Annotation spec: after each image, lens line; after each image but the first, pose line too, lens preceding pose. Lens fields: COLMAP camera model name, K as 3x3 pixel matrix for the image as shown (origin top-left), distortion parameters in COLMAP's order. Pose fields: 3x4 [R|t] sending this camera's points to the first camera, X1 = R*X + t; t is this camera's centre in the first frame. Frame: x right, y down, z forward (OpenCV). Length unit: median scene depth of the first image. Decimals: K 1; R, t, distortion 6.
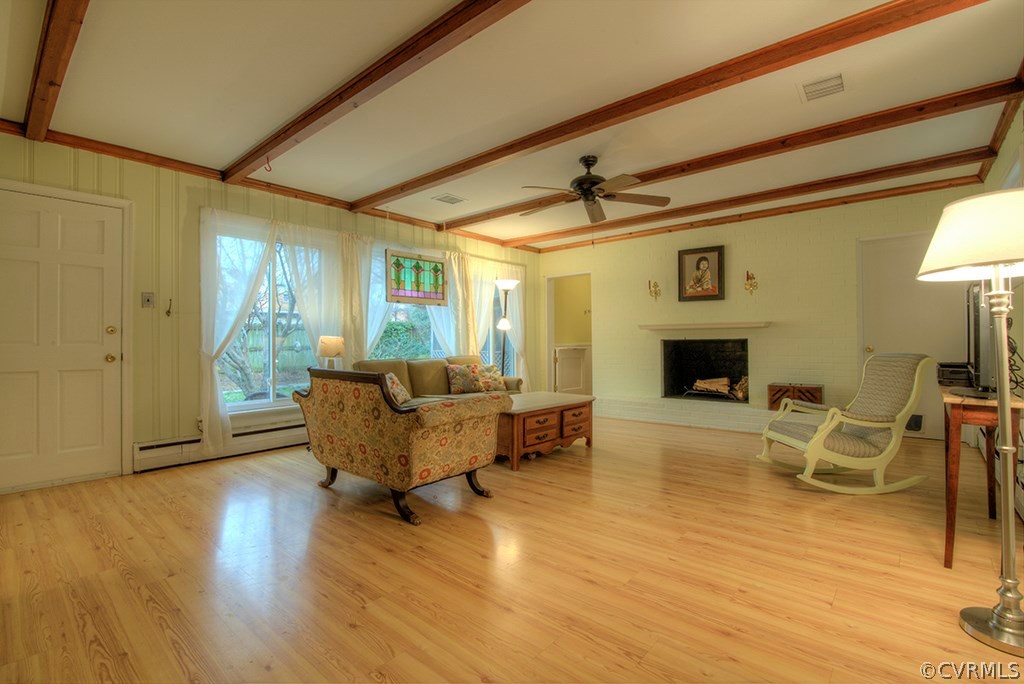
lens RADIAL K [[469.2, 0, 512.0], [0, 469.2, 342.0], [0, 0, 1]] dist [-0.012397, 0.000068]
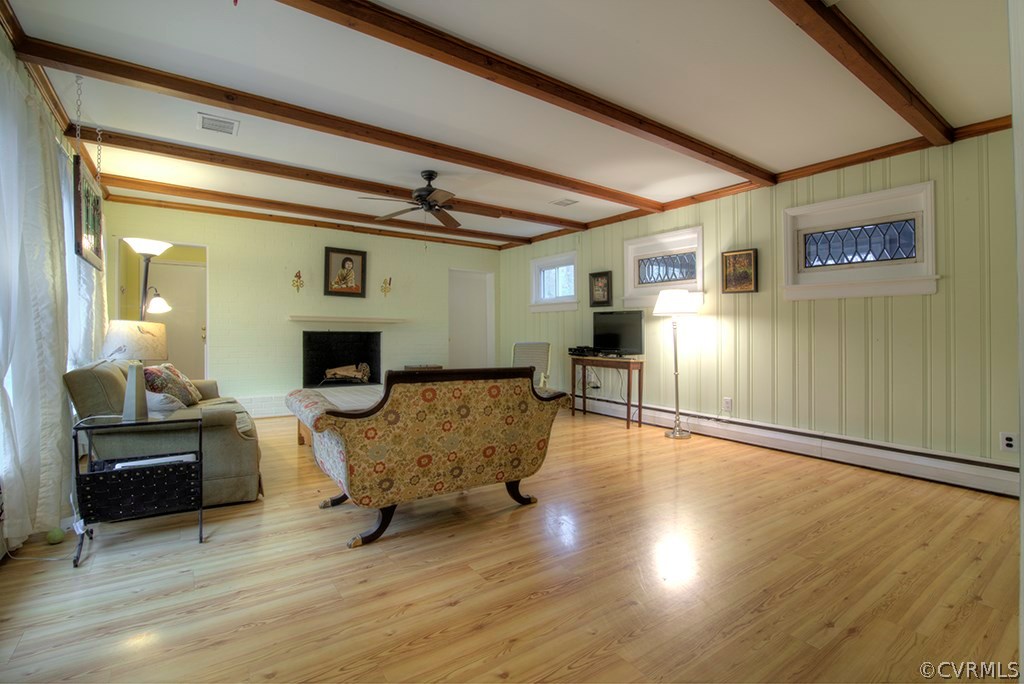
lens RADIAL K [[462.3, 0, 513.5], [0, 462.3, 335.2], [0, 0, 1]] dist [-0.009632, 0.000209]
pose [[0.239904, 0.003515, 0.970790, -0.590317], [-0.010528, 0.999944, -0.001019, -0.000164], [-0.970740, -0.009976, 0.239927, 0.366875]]
